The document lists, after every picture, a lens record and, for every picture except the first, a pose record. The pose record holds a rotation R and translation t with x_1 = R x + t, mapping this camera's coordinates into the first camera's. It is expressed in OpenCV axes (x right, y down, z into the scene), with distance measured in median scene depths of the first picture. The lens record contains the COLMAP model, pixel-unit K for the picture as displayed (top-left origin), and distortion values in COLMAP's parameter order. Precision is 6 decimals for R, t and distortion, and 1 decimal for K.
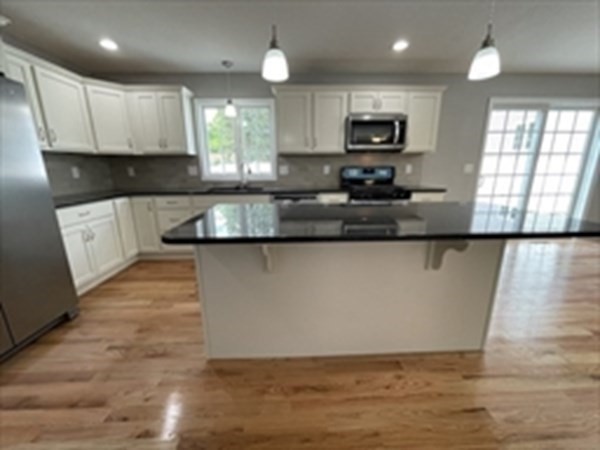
lens RADIAL K [[243.9, 0, 297.9], [0, 243.9, 224.9], [0, 0, 1]] dist [-0.000288, -0.000233]
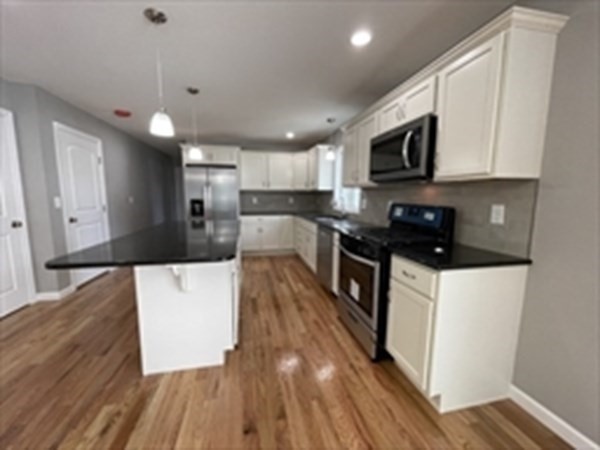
lens RADIAL K [[243.9, 0, 297.9], [0, 243.9, 224.9], [0, 0, 1]] dist [-0.000288, -0.000233]
pose [[0.176321, 0.127366, -0.976058, 0.965791], [-0.247277, 0.965526, 0.081322, -0.185382], [0.952767, 0.227018, 0.201737, 0.676529]]
